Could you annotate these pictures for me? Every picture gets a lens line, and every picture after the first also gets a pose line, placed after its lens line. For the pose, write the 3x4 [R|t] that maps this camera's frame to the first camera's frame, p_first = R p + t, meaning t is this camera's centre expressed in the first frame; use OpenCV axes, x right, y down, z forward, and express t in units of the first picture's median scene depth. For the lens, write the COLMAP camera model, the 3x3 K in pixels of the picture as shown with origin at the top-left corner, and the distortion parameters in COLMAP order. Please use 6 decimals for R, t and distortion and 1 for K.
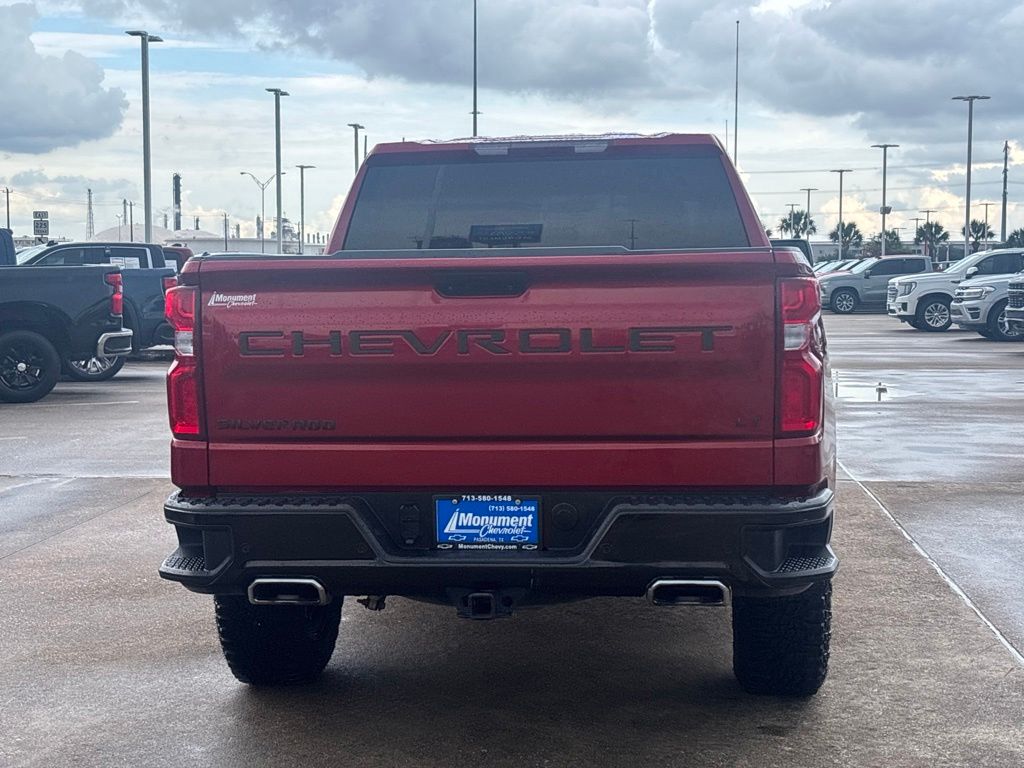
lens RADIAL K [[1536.6, 0, 512.0], [0, 1536.6, 384.0], [0, 0, 1]] dist [0.228957, -0.901321]
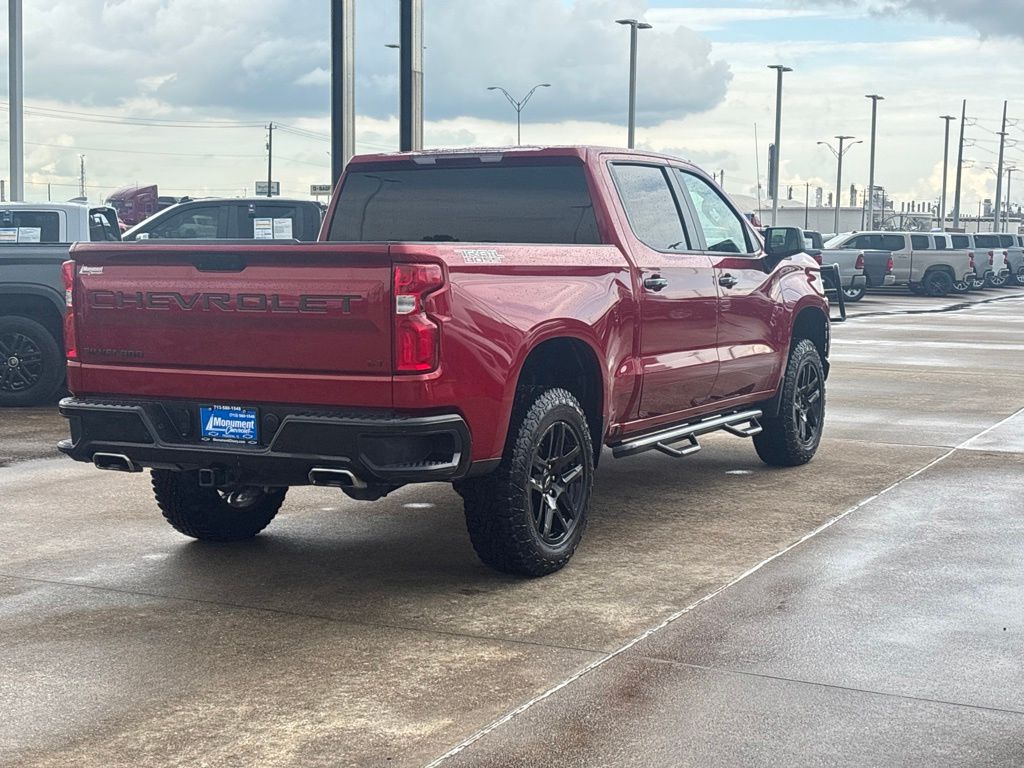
lens RADIAL K [[1523.3, 0, 512.0], [0, 1523.3, 384.0], [0, 0, 1]] dist [0.230967, -0.891389]
pose [[0.931608, 0.045471, -0.360609, 0.765227], [-0.038093, 0.998894, 0.027546, 0.000233], [0.361463, -0.011925, 0.932310, -0.274066]]
